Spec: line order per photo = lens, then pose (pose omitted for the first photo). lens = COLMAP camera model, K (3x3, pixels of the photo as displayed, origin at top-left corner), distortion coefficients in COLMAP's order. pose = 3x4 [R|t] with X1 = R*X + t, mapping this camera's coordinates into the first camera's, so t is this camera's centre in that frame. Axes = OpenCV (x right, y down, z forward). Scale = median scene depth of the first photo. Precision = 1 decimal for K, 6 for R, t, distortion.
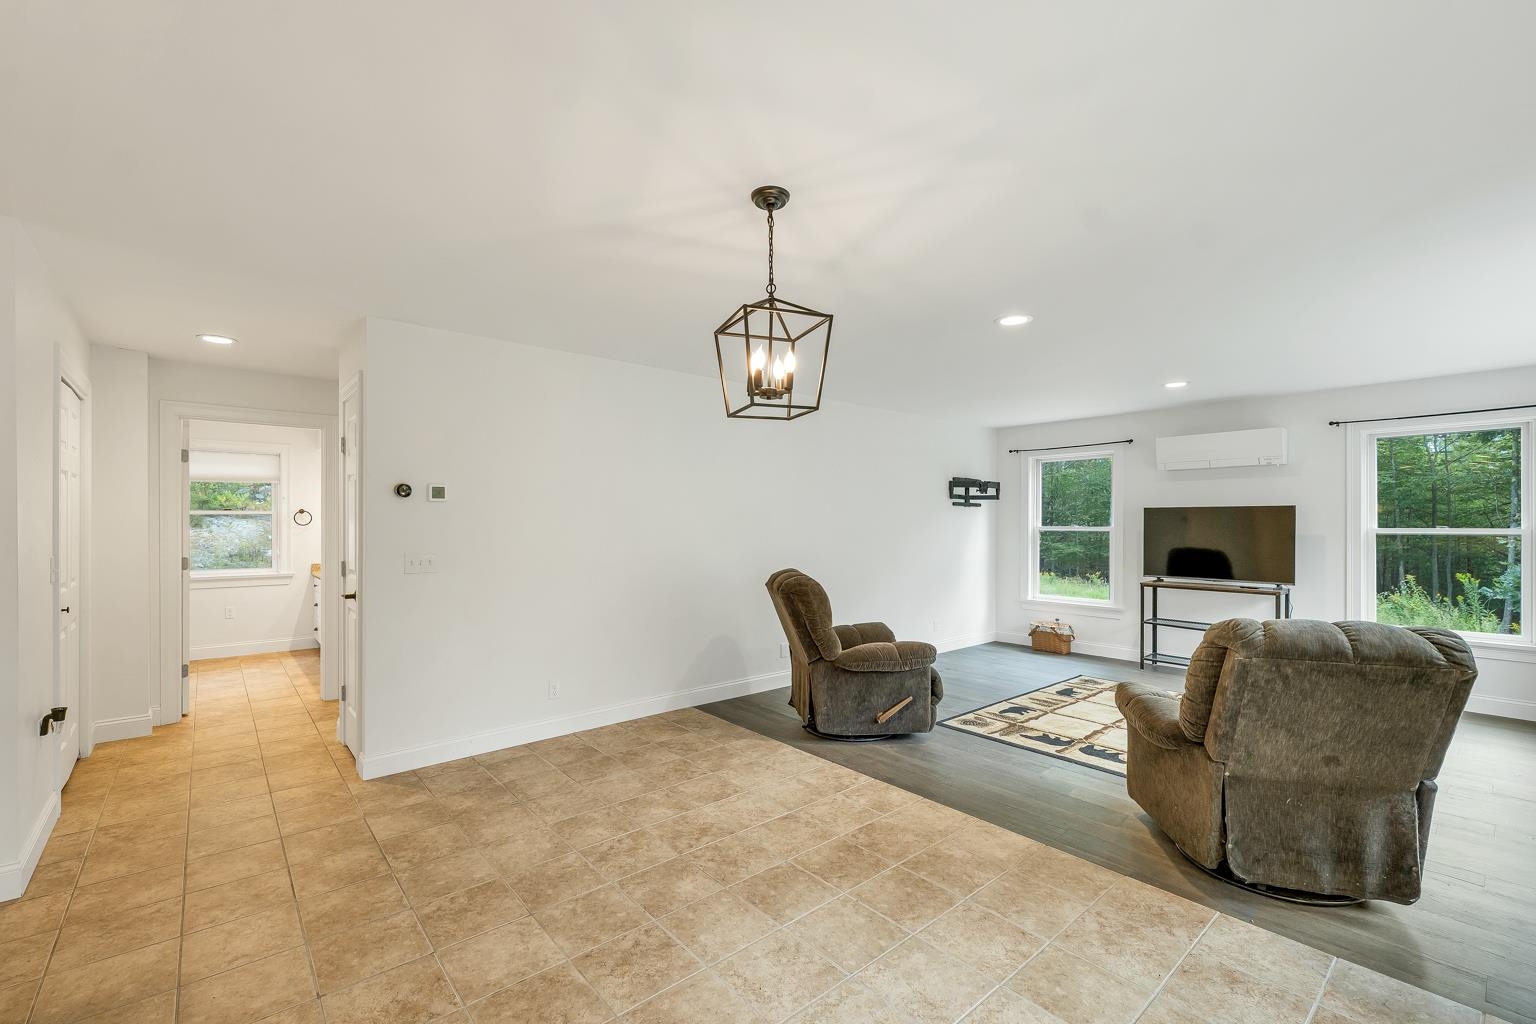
lens RADIAL K [[649.0, 0, 759.4], [0, 649.0, 522.3], [0, 0, 1]] dist [0.000824, 0.000317]
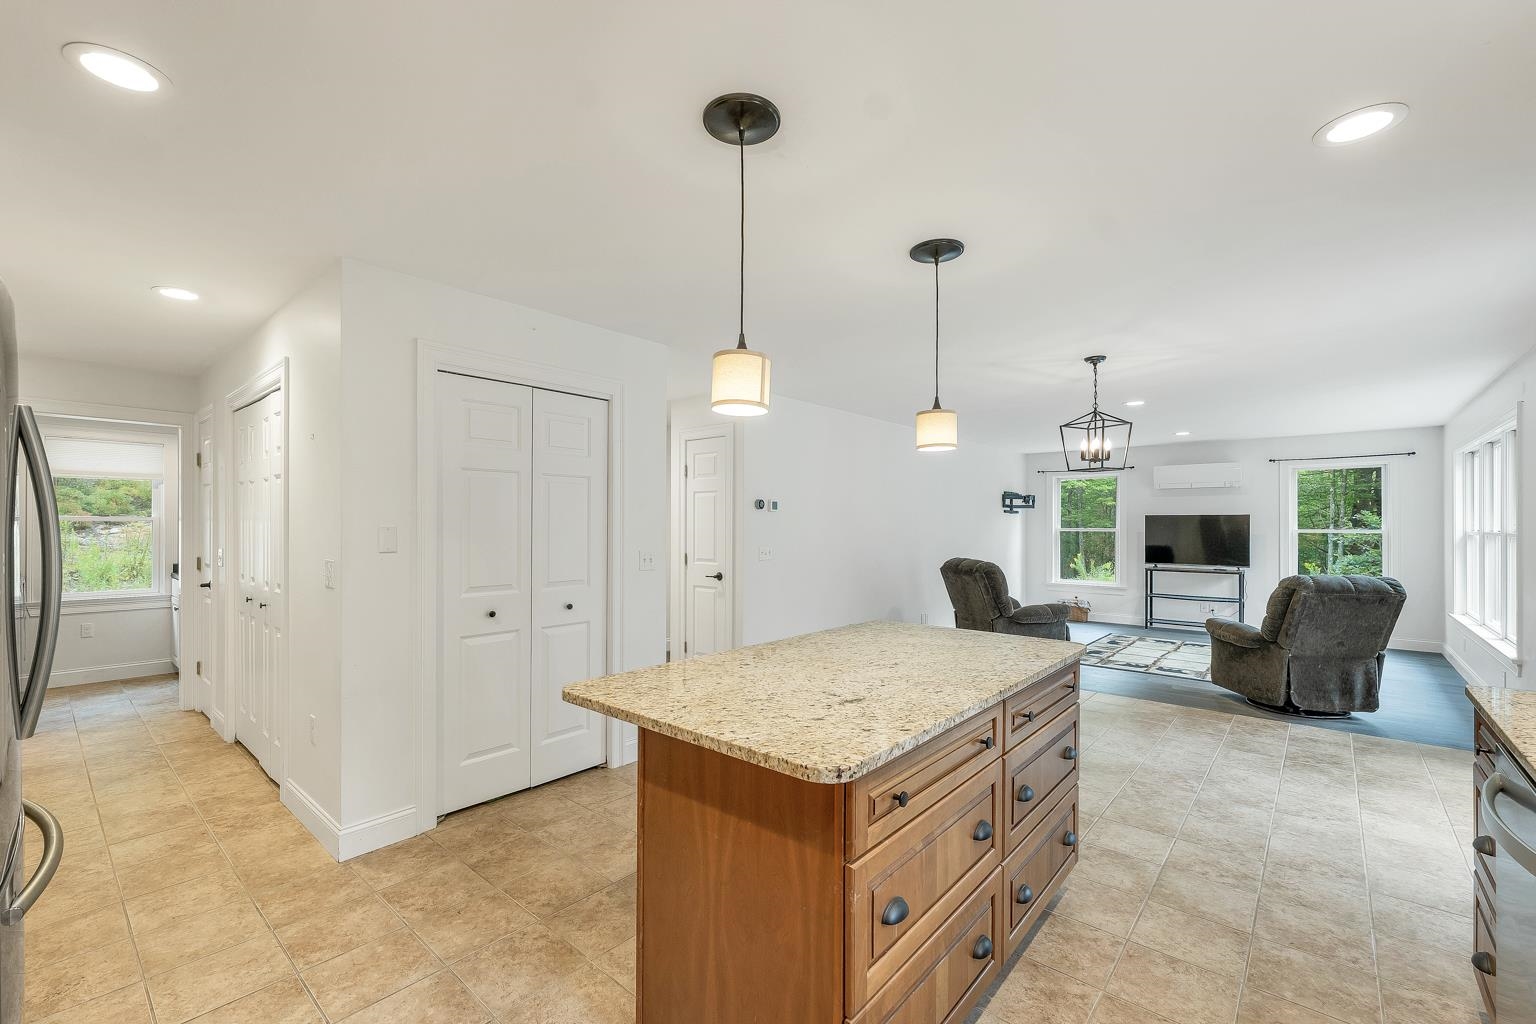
lens RADIAL K [[643.7, 0, 765.0], [0, 643.7, 518.8], [0, 0, 1]] dist [0.000327, -0.000190]
pose [[0.988572, 0.001988, 0.150738, -0.646291], [-0.000857, 0.999971, -0.007565, -0.004635], [-0.150748, 0.007350, 0.988545, -0.388295]]
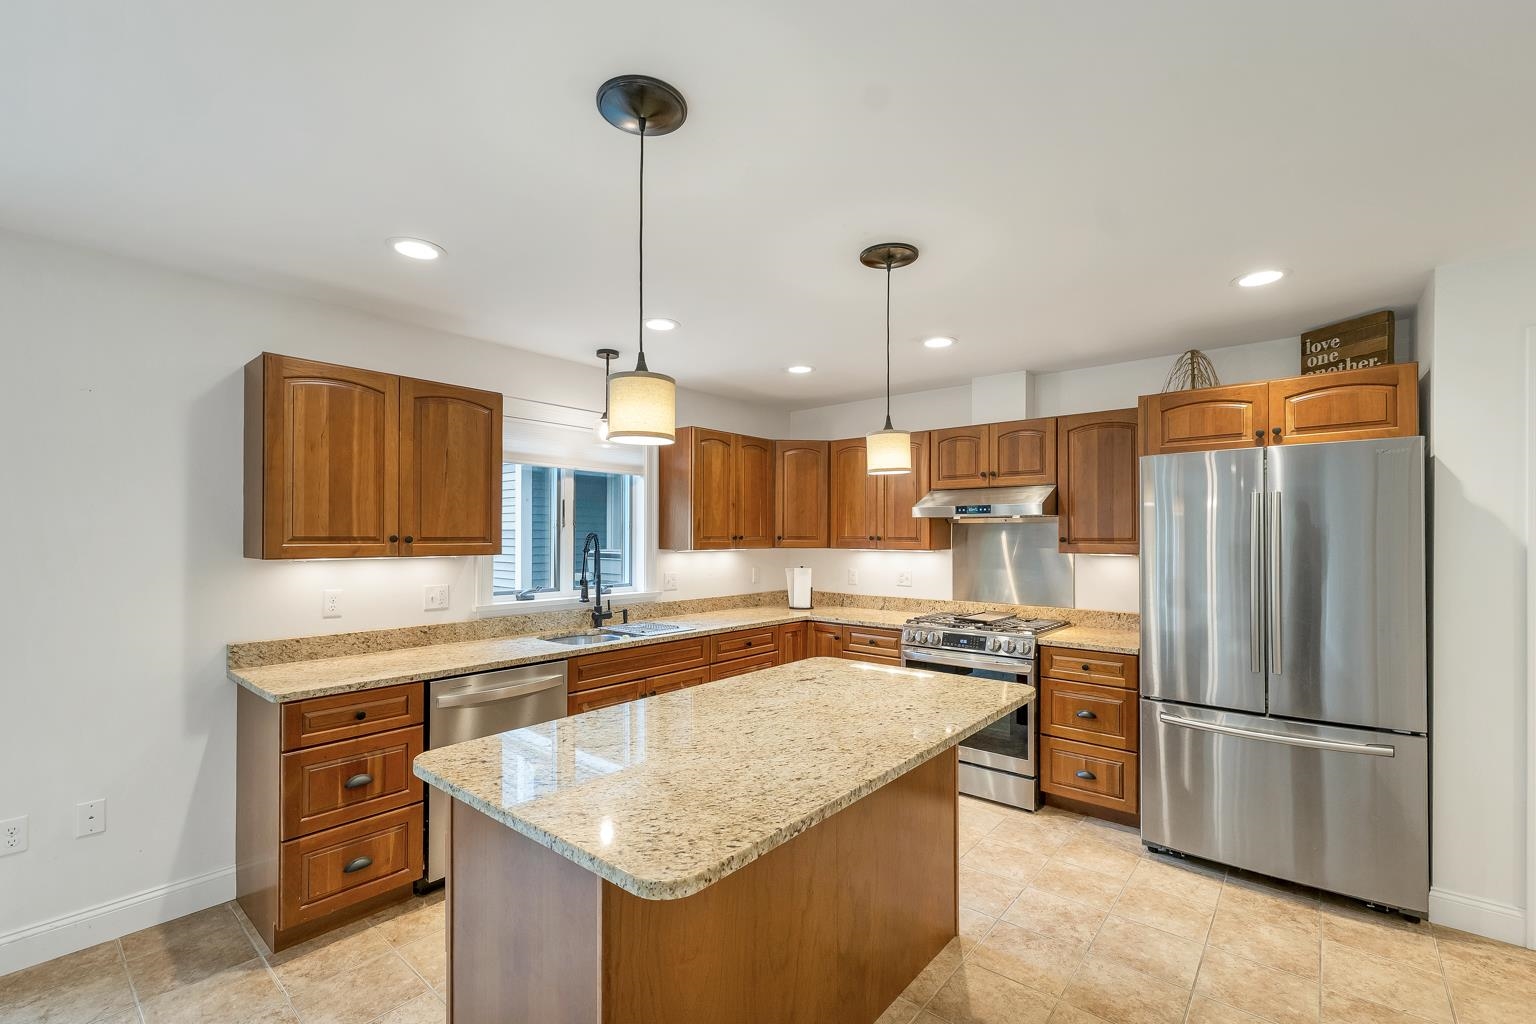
lens RADIAL K [[654.8, 0, 772.2], [0, 654.8, 533.9], [0, 0, 1]] dist [-0.001490, -0.000146]
pose [[-0.985628, -0.003721, -0.168891, -0.405340], [-0.002837, 0.999981, -0.005474, -0.021319], [0.168908, -0.004916, -0.985620, 0.561382]]
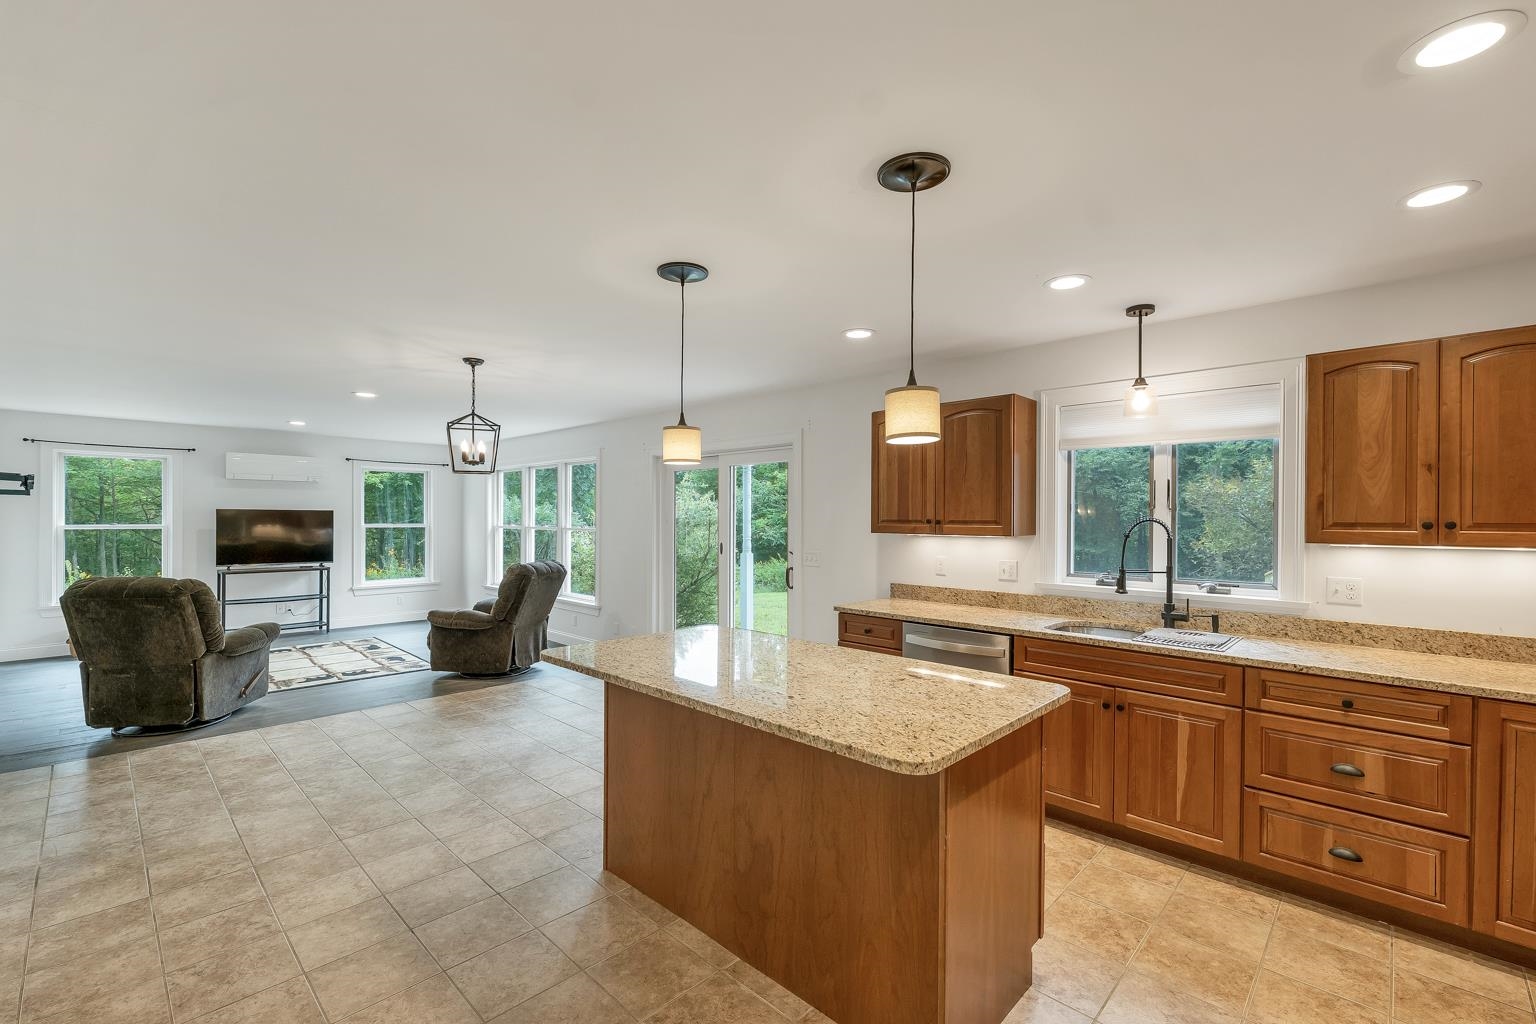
lens RADIAL K [[658.5, 0, 767.4], [0, 658.5, 519.7], [0, 0, 1]] dist [0.000437, -0.000729]
pose [[-0.100362, -0.005241, 0.994937, -1.047061], [-0.007864, 0.999959, 0.004474, -0.023533], [-0.994920, -0.007375, -0.100399, 0.169084]]
